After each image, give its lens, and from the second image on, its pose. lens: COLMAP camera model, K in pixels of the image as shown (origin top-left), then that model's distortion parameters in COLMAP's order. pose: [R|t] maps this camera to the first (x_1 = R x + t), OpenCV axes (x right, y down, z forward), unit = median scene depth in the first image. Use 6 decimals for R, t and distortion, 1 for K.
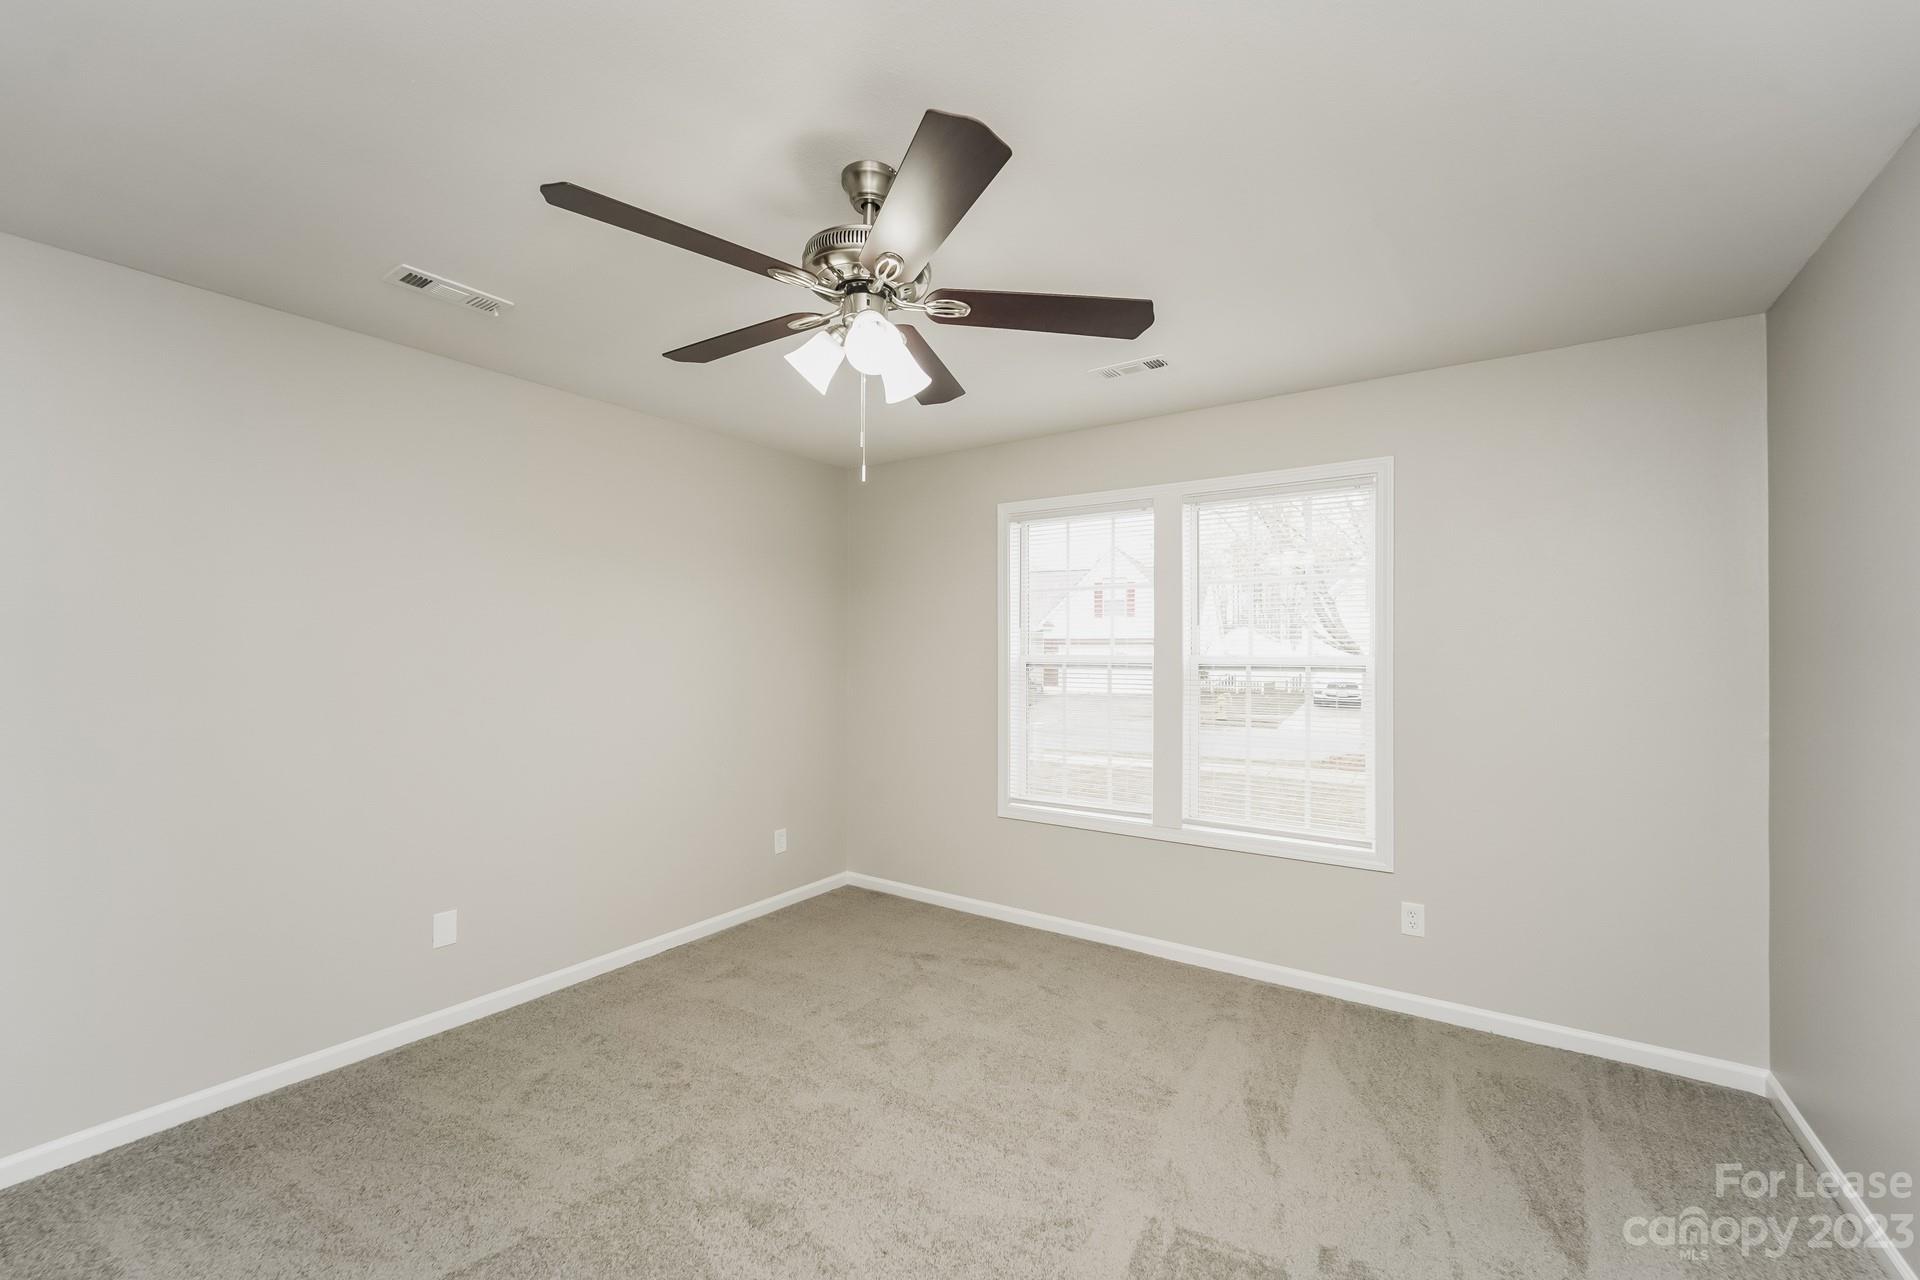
lens RADIAL K [[769.6, 0, 972.0], [0, 769.6, 649.2], [0, 0, 1]] dist [0.007984, -0.000078]
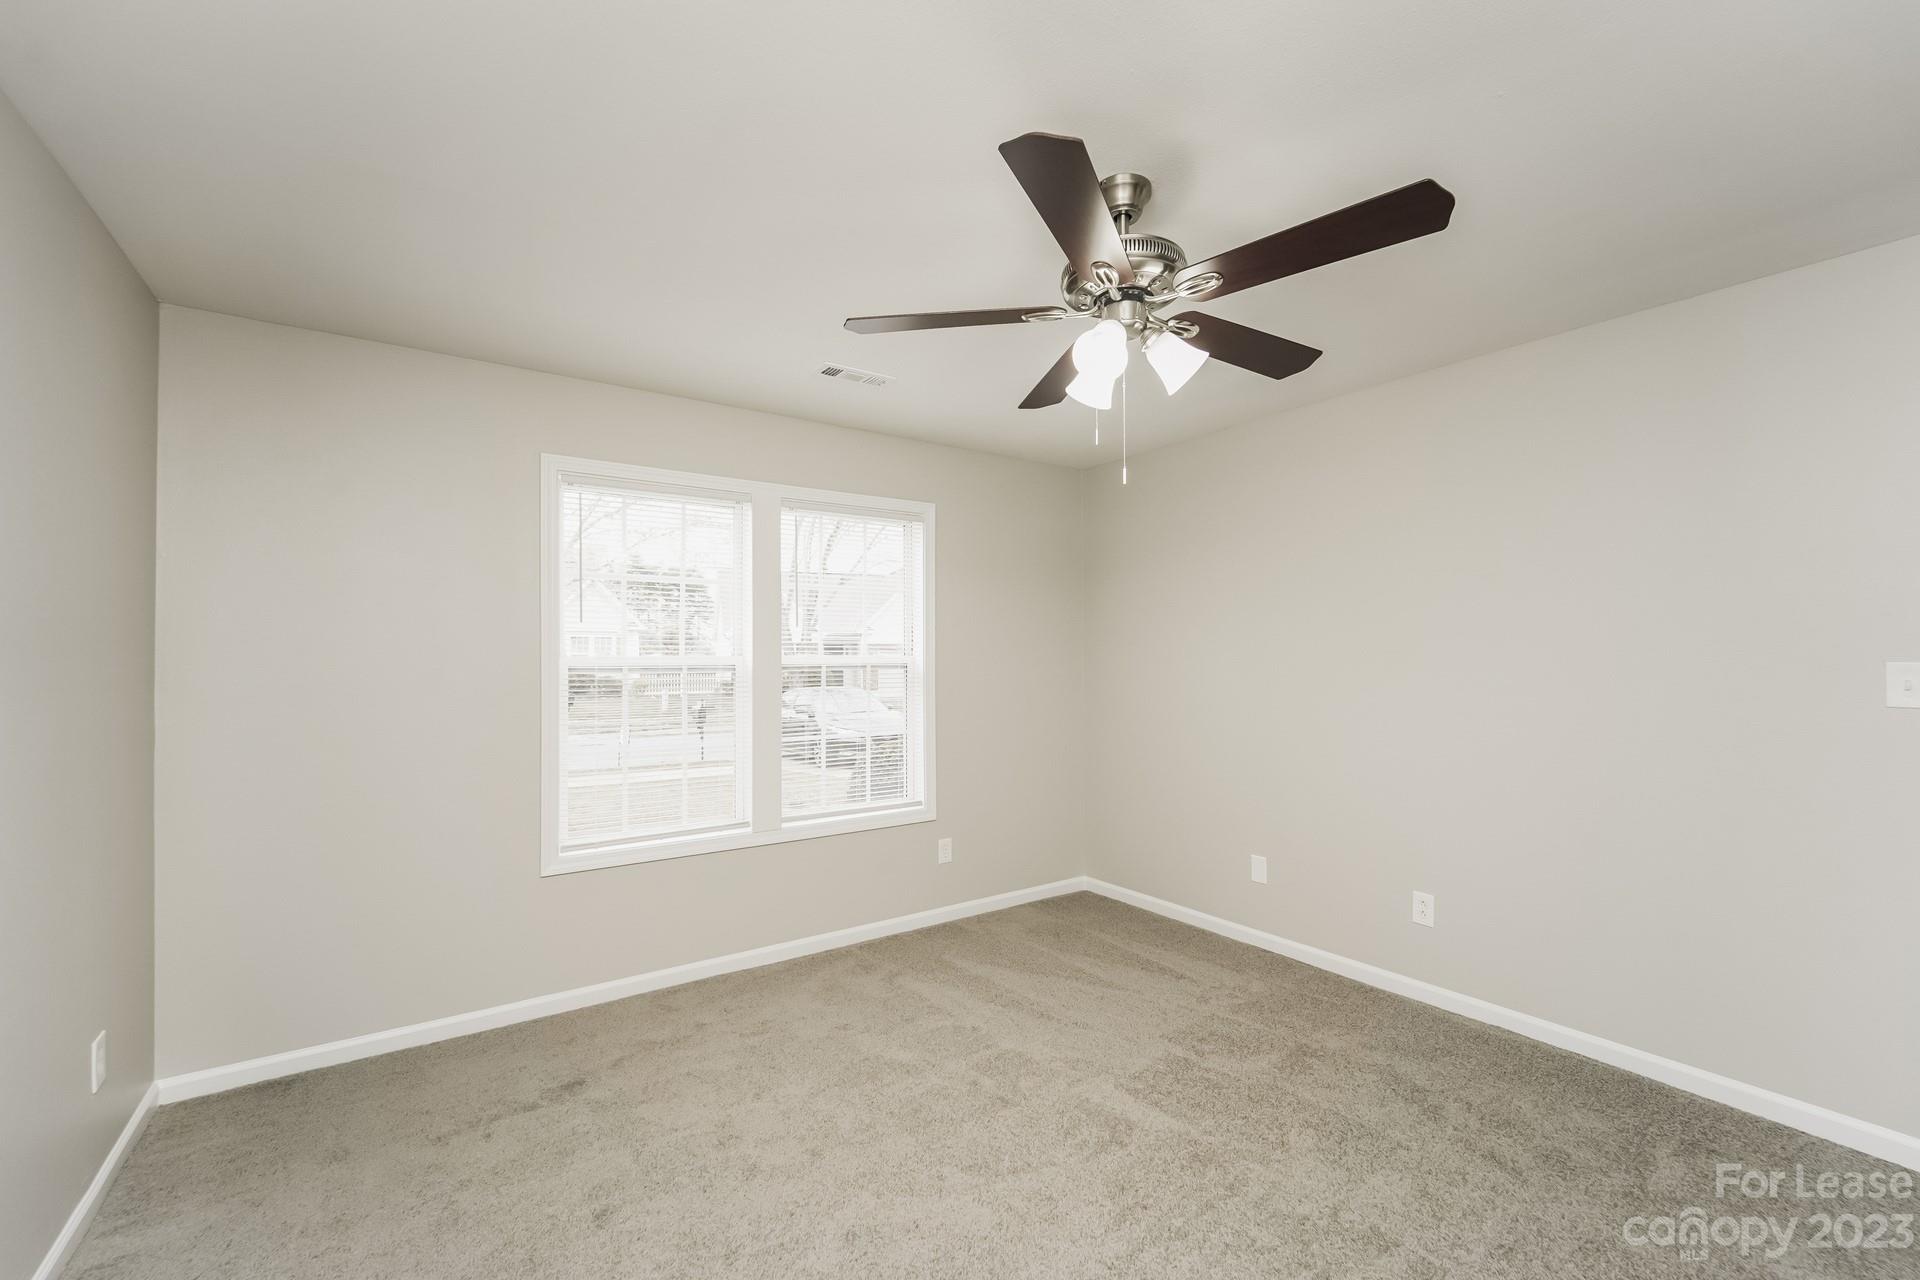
lens RADIAL K [[769.6, 0, 972.0], [0, 769.6, 649.2], [0, 0, 1]] dist [0.007984, -0.000078]
pose [[0.374025, 0.004335, 0.927409, -0.629334], [-0.000925, 0.999990, -0.004301, 0.003595], [-0.927418, 0.000751, 0.374025, 0.434561]]
